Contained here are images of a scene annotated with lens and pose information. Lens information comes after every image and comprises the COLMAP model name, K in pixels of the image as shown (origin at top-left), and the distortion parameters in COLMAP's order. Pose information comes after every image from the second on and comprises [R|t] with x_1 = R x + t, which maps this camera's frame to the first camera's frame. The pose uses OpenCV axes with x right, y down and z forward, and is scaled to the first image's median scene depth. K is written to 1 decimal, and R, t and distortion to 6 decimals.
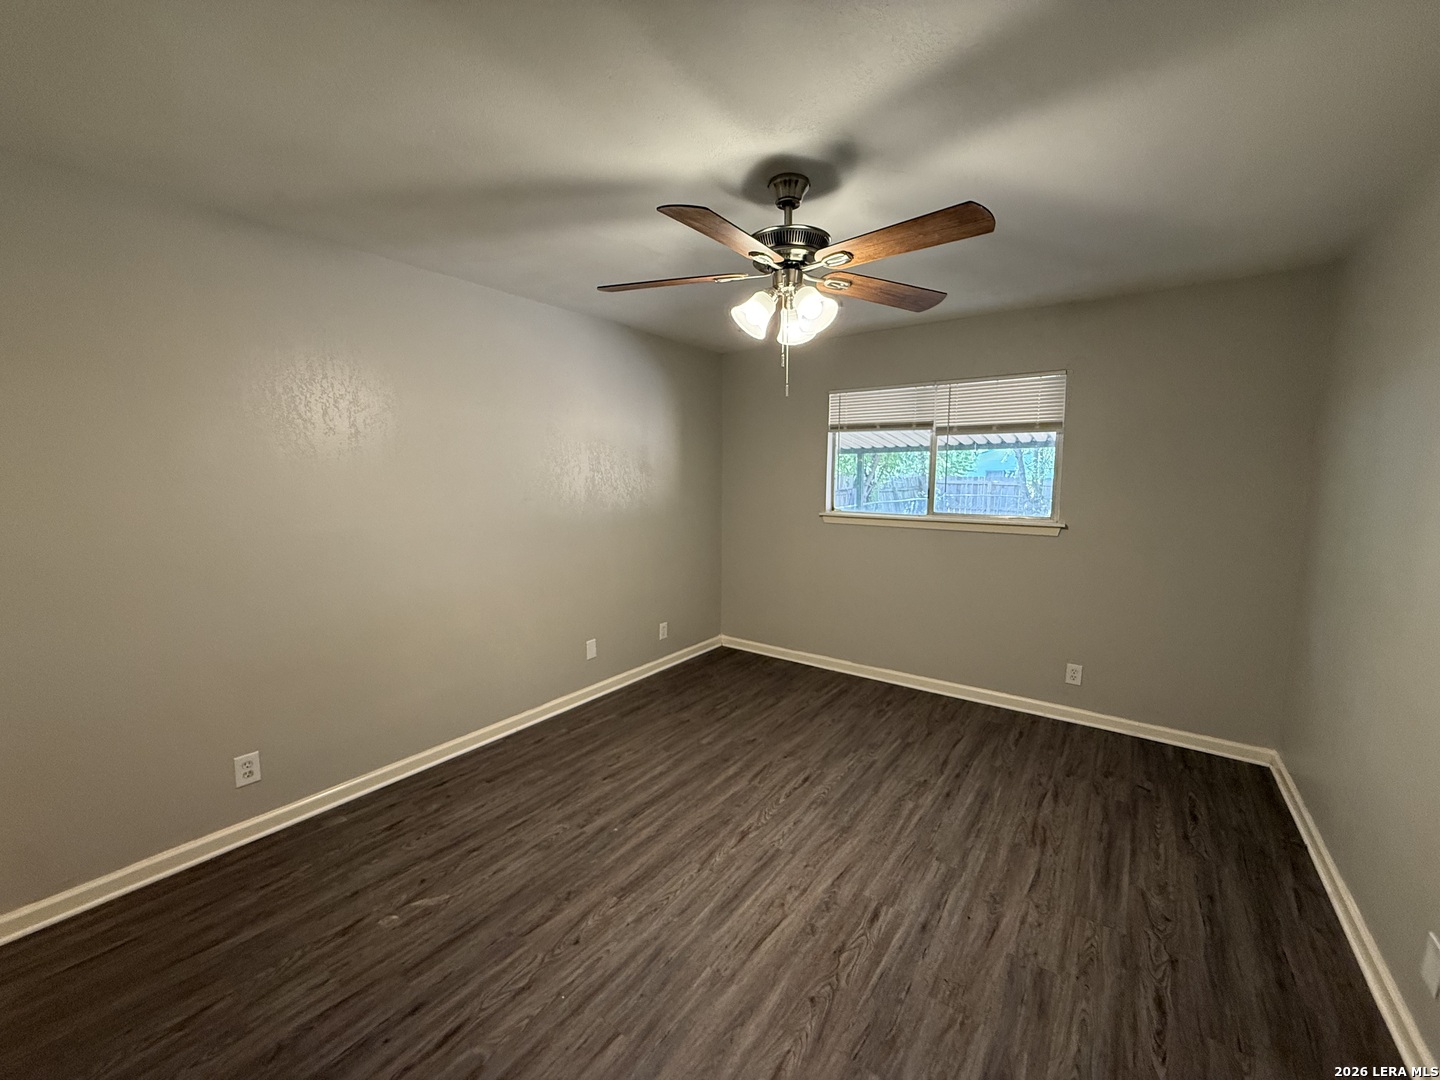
lens RADIAL K [[576.6, 0, 718.2], [0, 576.6, 538.8], [0, 0, 1]] dist [-0.001568, -0.000582]
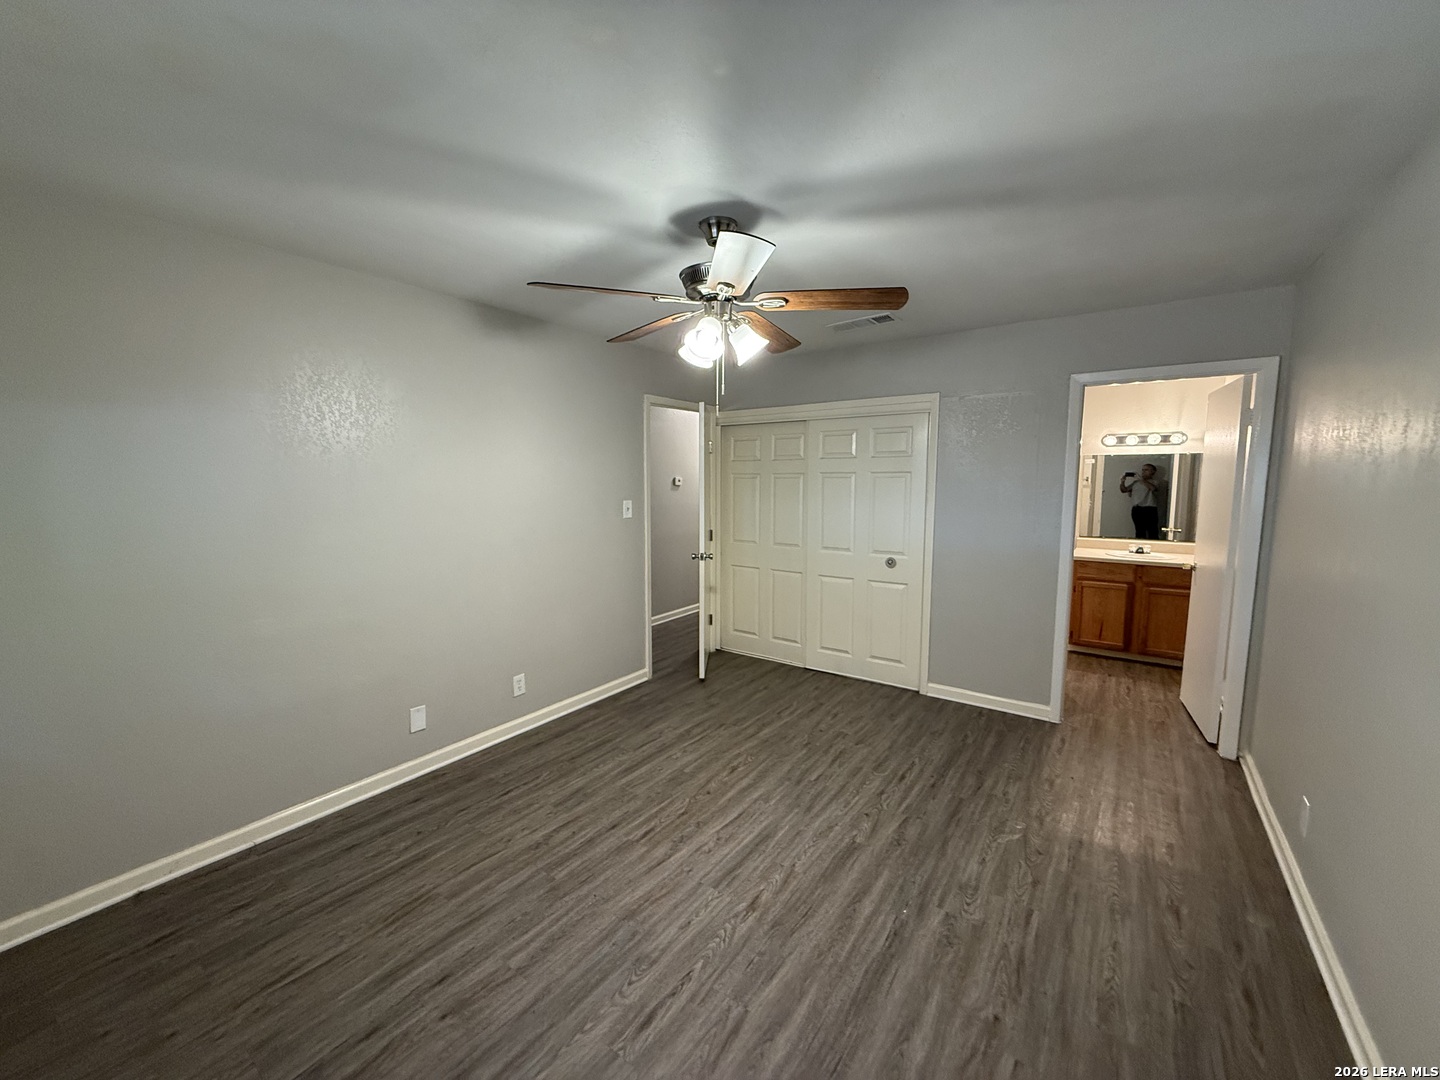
lens RADIAL K [[576.6, 0, 718.2], [0, 576.6, 538.8], [0, 0, 1]] dist [-0.001568, -0.000582]
pose [[-0.999954, -0.000804, -0.009564, 0.112465], [-0.002863, 0.976098, 0.217313, -0.225528], [0.009161, 0.217331, -0.976055, 1.857414]]
